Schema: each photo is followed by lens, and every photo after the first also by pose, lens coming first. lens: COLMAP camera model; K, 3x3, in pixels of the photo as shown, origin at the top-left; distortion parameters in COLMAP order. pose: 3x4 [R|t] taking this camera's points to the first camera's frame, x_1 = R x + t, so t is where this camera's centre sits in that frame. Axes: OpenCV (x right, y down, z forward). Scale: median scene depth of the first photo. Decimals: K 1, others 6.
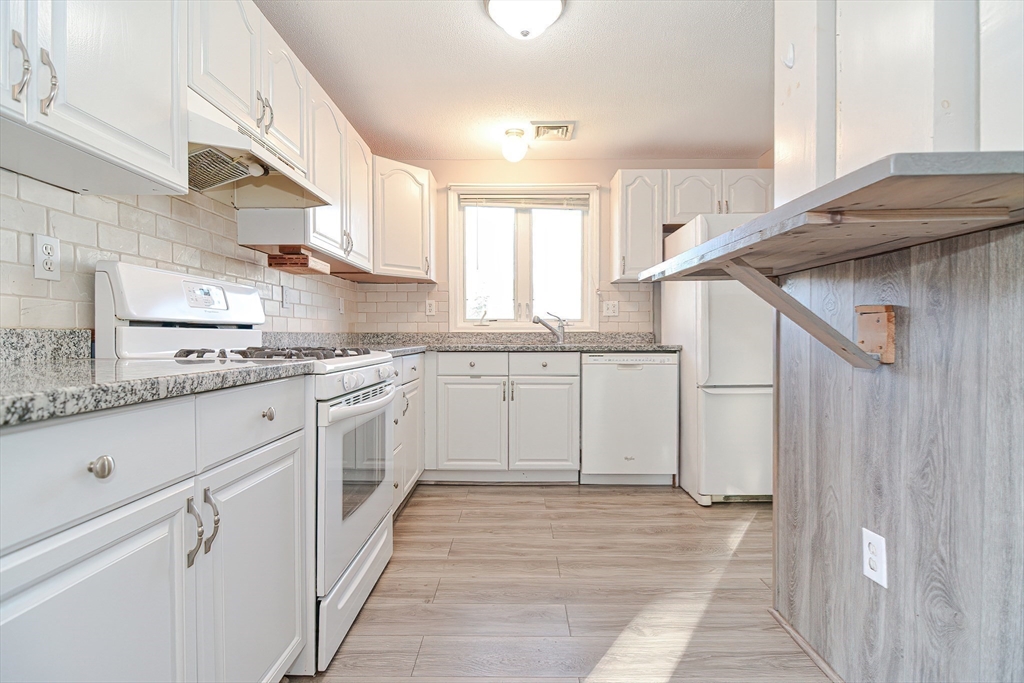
lens RADIAL K [[488.2, 0, 520.9], [0, 488.2, 344.8], [0, 0, 1]] dist [0.018413, -0.019078]
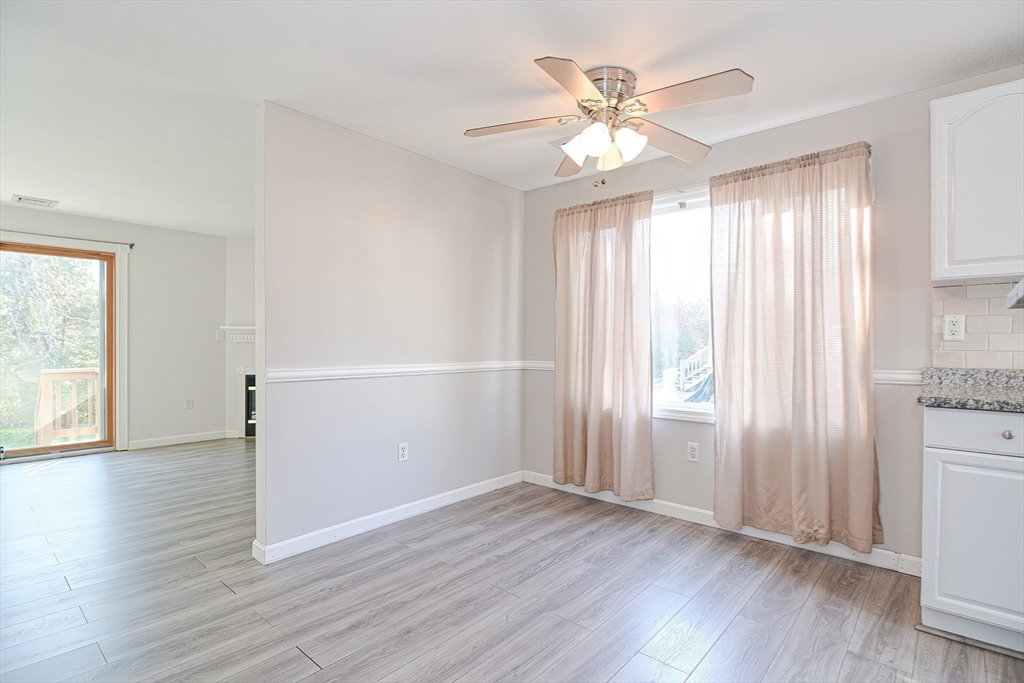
lens RADIAL K [[492.7, 0, 519.4], [0, 492.7, 343.6], [0, 0, 1]] dist [0.003356, -0.010085]
pose [[-0.659004, 0.002666, -0.752135, 0.610440], [-0.014867, 0.999752, 0.016570, -0.049781], [0.751992, 0.022102, -0.658801, 0.176546]]
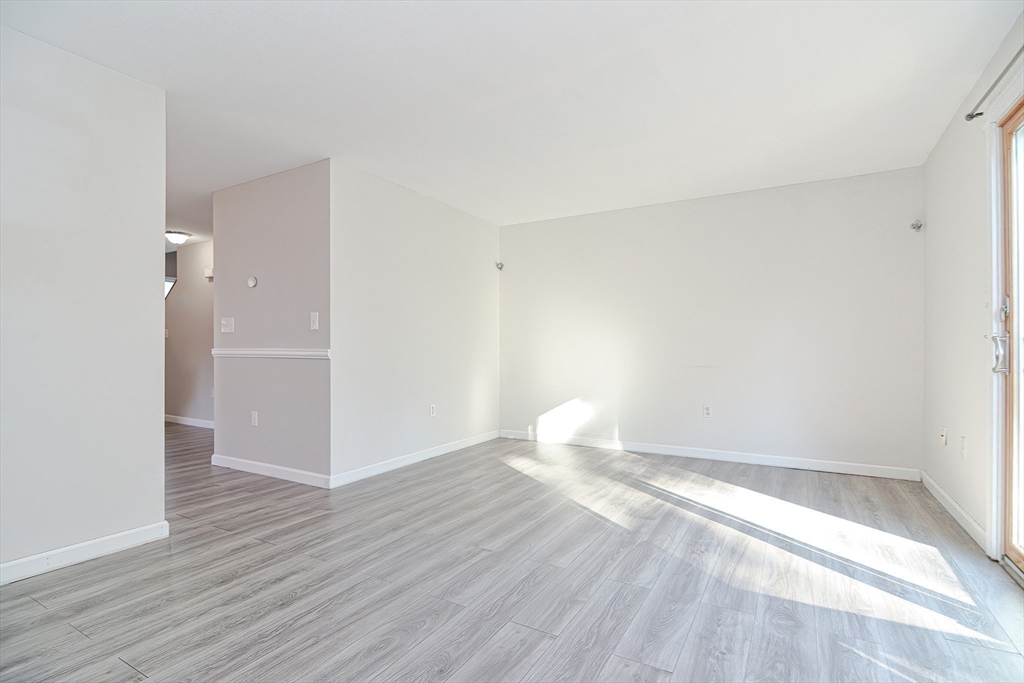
lens RADIAL K [[492.7, 0, 519.4], [0, 492.7, 343.6], [0, 0, 1]] dist [0.003356, -0.010085]
pose [[0.498540, 0.009312, 0.866817, -0.176712], [0.015314, 0.999692, -0.019547, 0.032588], [-0.866732, 0.023019, 0.498243, -1.714709]]
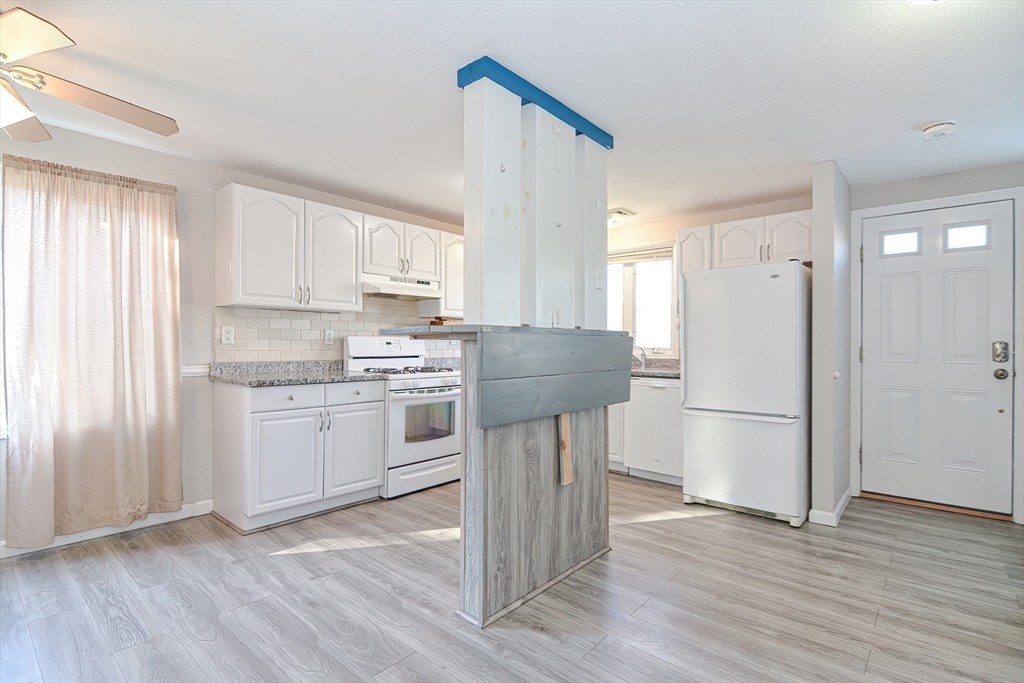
lens RADIAL K [[491.8, 0, 517.2], [0, 491.8, 340.4], [0, 0, 1]] dist [0.002796, -0.017645]
pose [[0.754331, 0.002346, -0.656490, 0.836986], [-0.020511, 0.999590, -0.019996, -0.051319], [0.656174, 0.028549, 0.754069, -0.238264]]
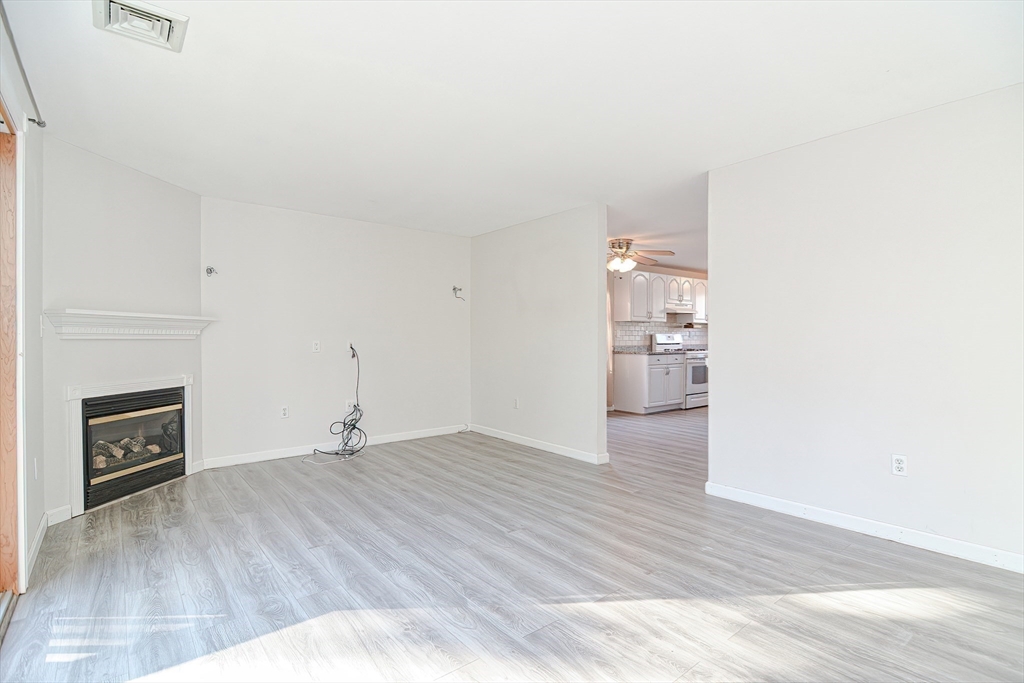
lens RADIAL K [[492.7, 0, 519.4], [0, 492.7, 343.6], [0, 0, 1]] dist [0.003356, -0.010085]
pose [[0.632745, 0.011419, -0.774276, 1.265350], [-0.016033, 0.999870, 0.001644, -0.016215], [0.774194, 0.011374, 0.632846, -1.863390]]
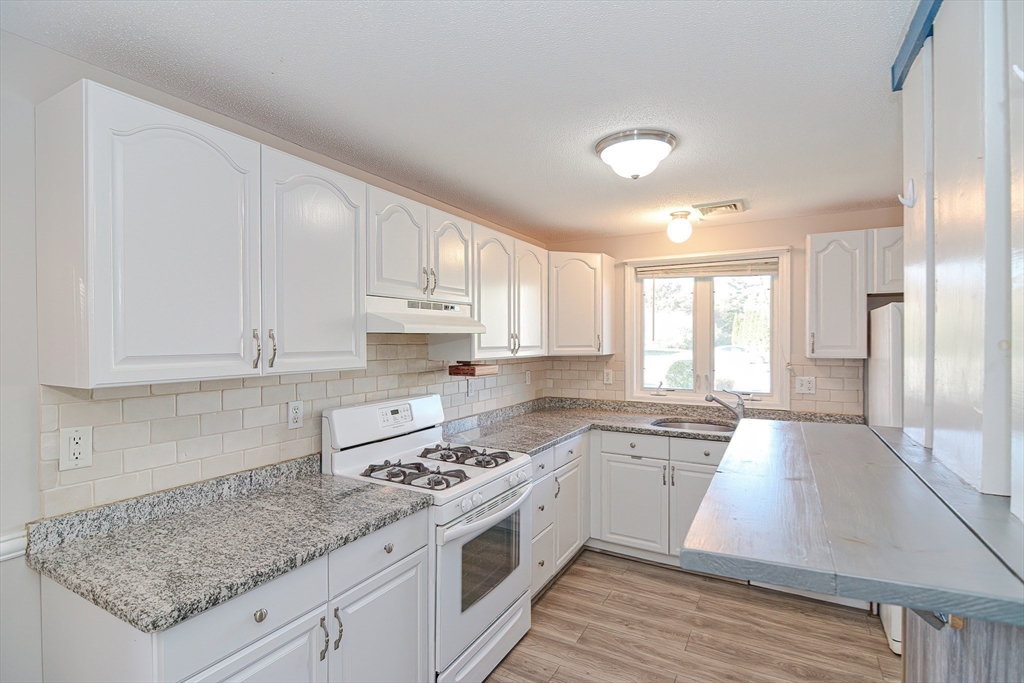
lens RADIAL K [[492.7, 0, 519.4], [0, 492.7, 343.6], [0, 0, 1]] dist [0.003356, -0.010085]
pose [[0.877105, 0.004281, -0.480279, 0.200839], [-0.008626, 0.999939, -0.006840, -0.175657], [0.480221, 0.010143, 0.877089, -0.035680]]
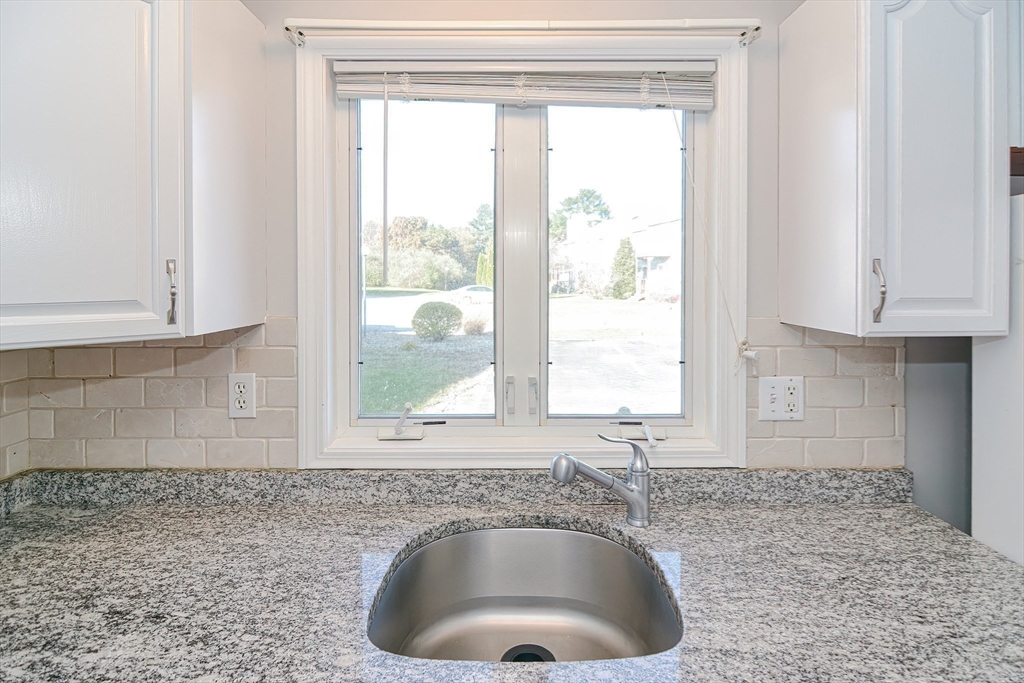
lens RADIAL K [[504.1, 0, 518.2], [0, 504.1, 281.4], [0, 0, 1]] dist [0.002902, -0.008820]
pose [[0.999991, 0.002672, -0.003272, 0.005466], [-0.002715, 0.999907, -0.013369, -0.189753], [0.003236, 0.013378, 0.999905, 0.828006]]
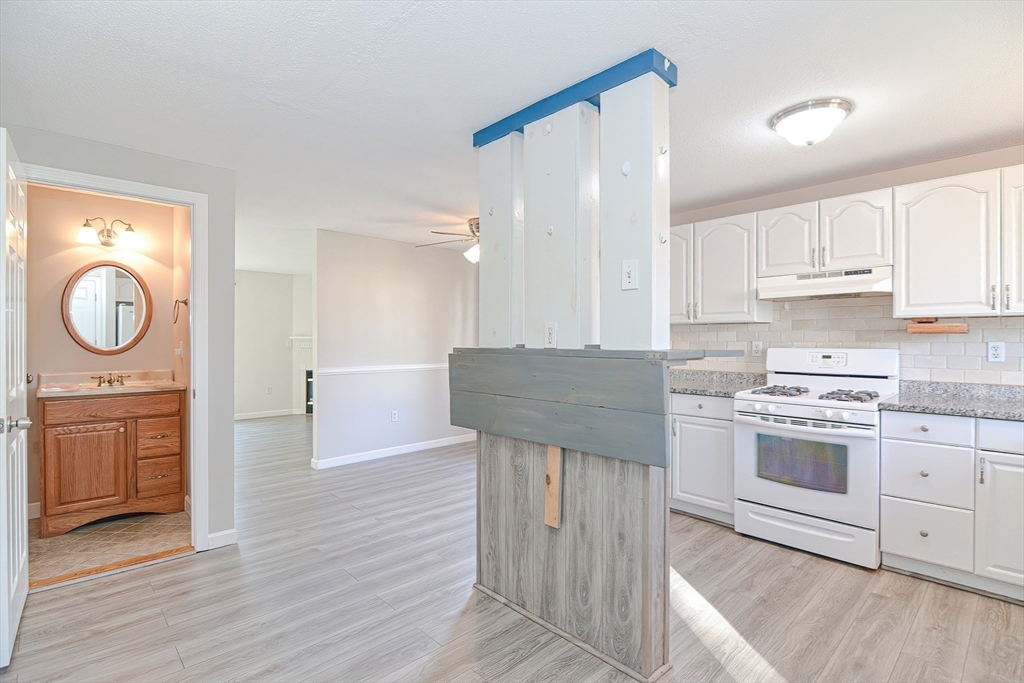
lens RADIAL K [[491.8, 0, 517.2], [0, 491.8, 340.4], [0, 0, 1]] dist [0.002796, -0.017645]
pose [[-0.729533, 0.004784, -0.683929, 0.889790], [-0.011298, 0.999755, 0.019044, -0.114763], [0.683853, 0.021620, -0.729300, 0.924823]]
